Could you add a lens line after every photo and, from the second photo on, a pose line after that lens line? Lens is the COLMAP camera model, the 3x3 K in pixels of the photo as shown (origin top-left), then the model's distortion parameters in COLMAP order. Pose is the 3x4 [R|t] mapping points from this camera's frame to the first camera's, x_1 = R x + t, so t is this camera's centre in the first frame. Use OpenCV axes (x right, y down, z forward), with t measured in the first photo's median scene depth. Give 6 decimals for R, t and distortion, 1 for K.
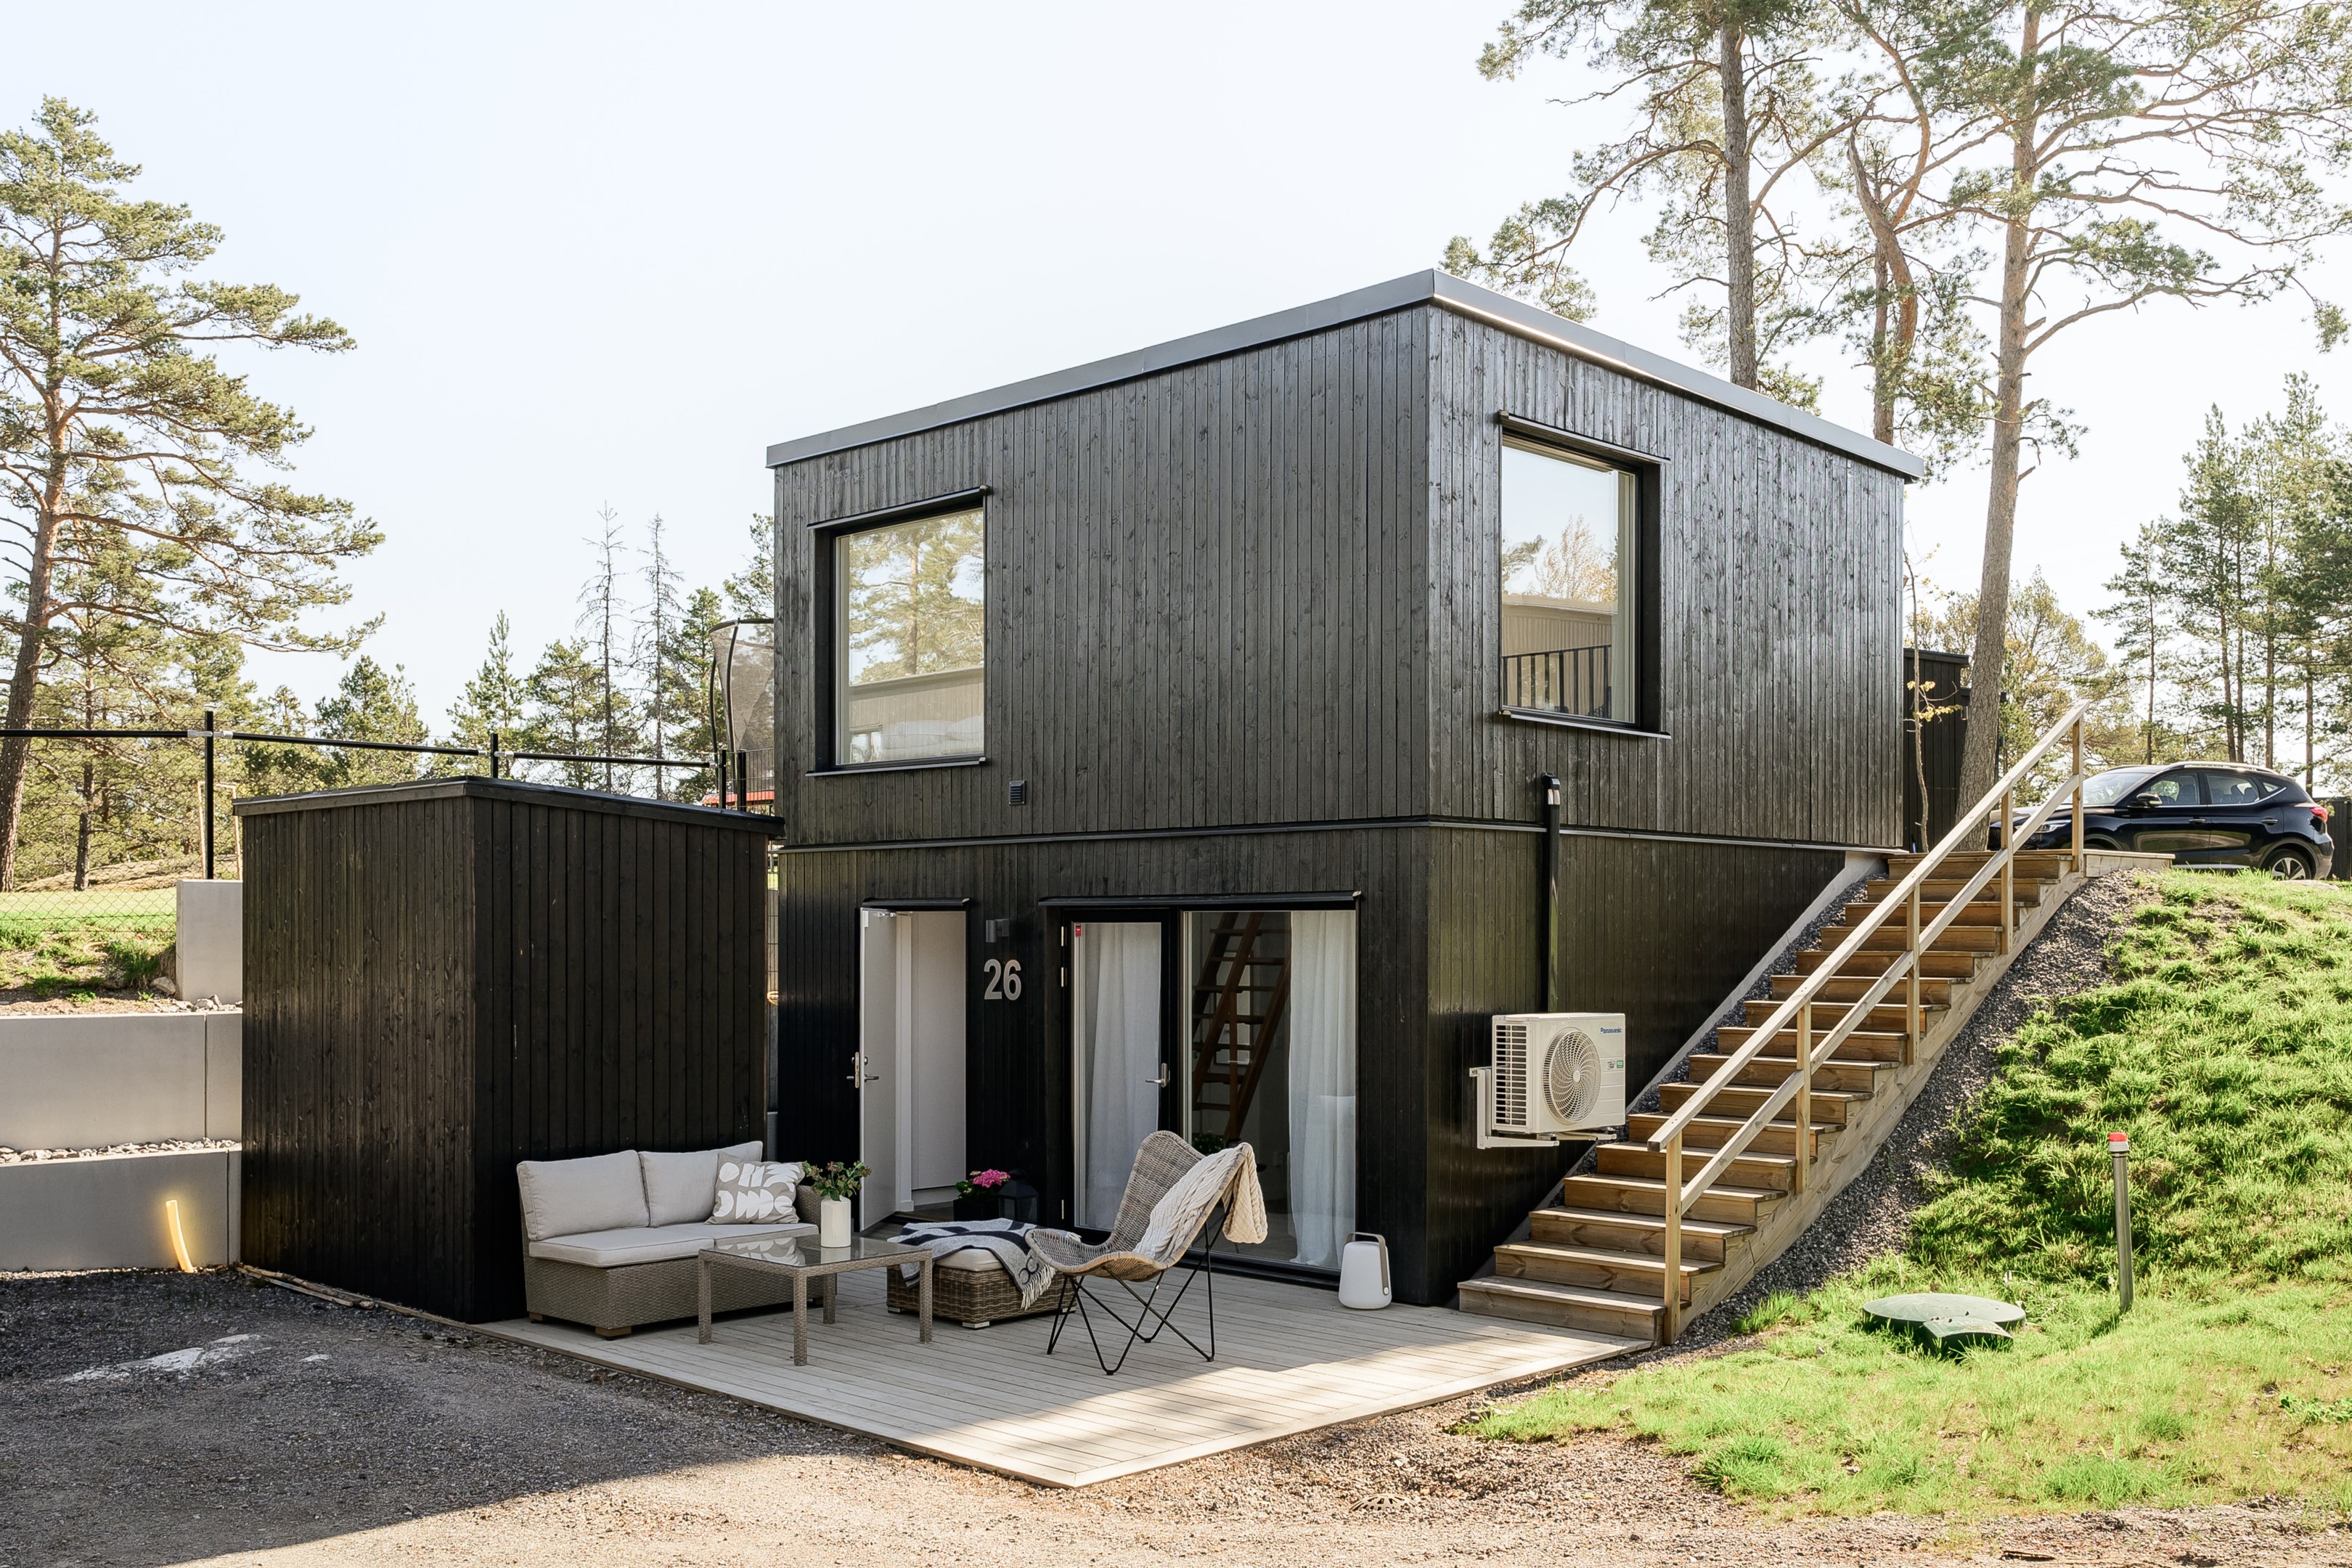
lens RADIAL K [[2084.0, 0, 1166.1], [0, 2084.0, 935.1], [0, 0, 1]] dist [-0.013150, 0.002525]
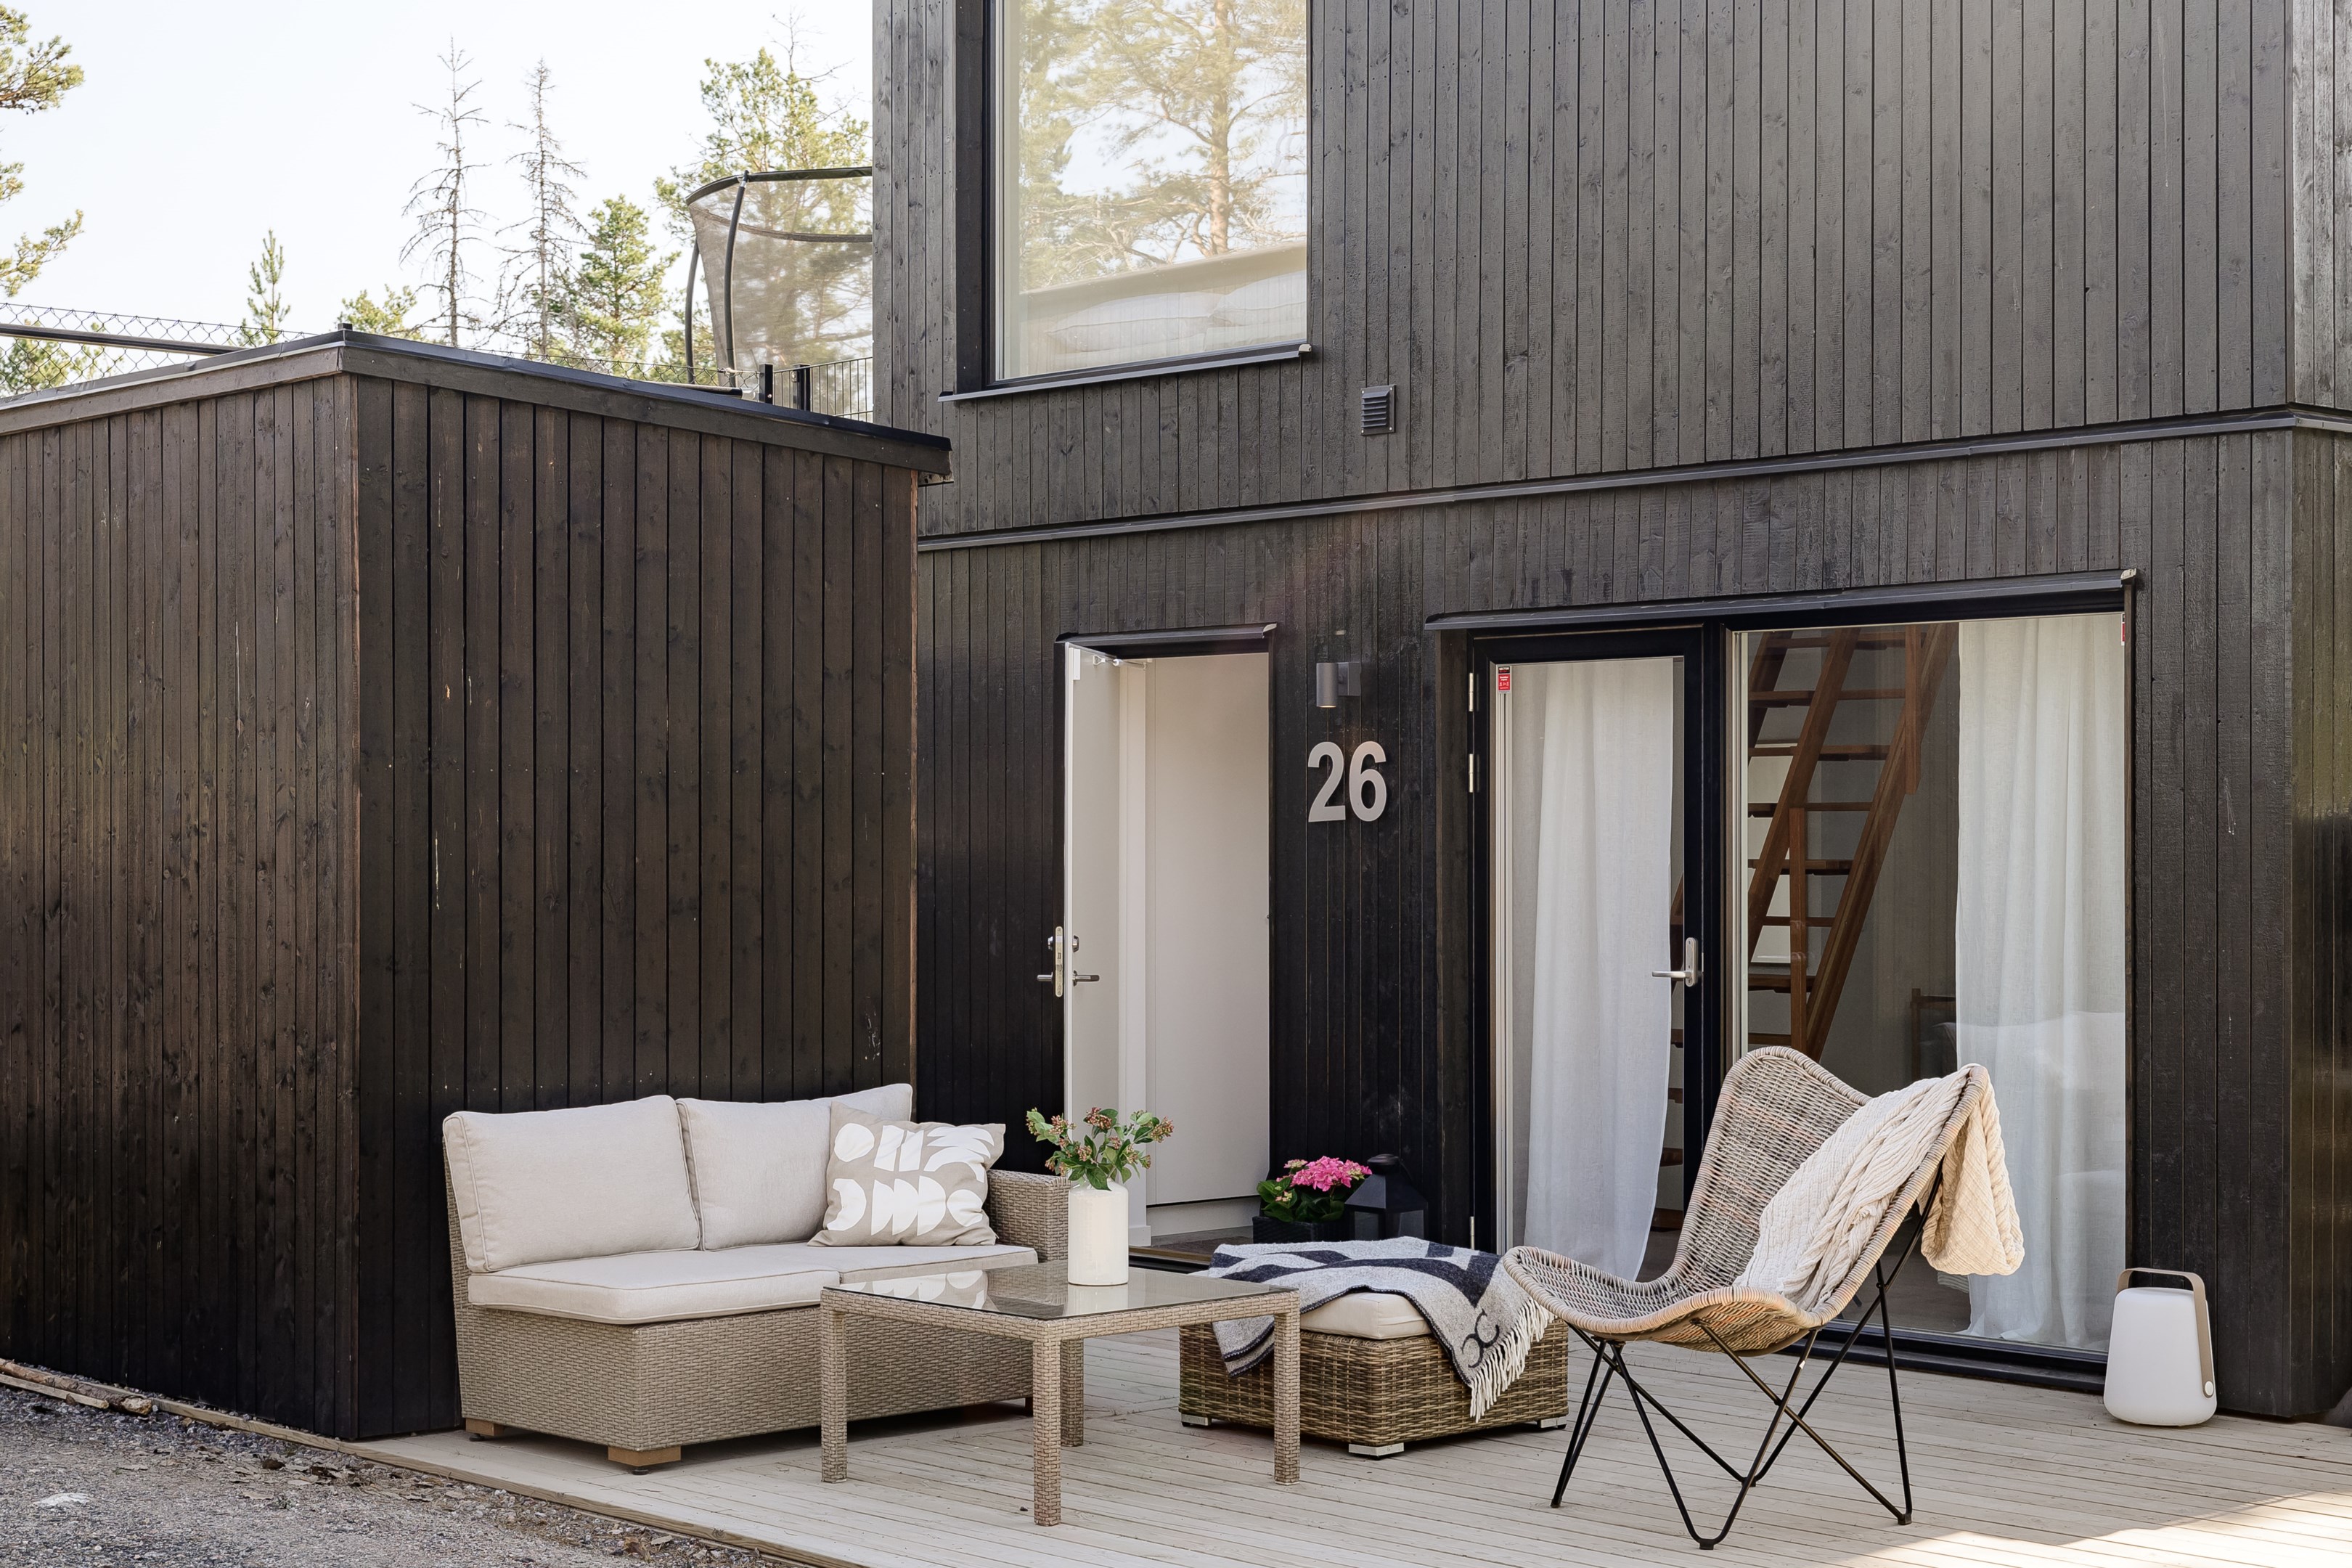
lens RADIAL K [[3672.4, 0, 1176.8], [0, 3672.4, 786.3], [0, 0, 1]] dist [-0.006114, 0.000000]
pose [[0.998028, -0.003665, -0.062659, -0.078083], [0.003084, 0.999951, -0.009379, 0.037502], [0.062690, 0.009167, 0.997991, 0.131644]]
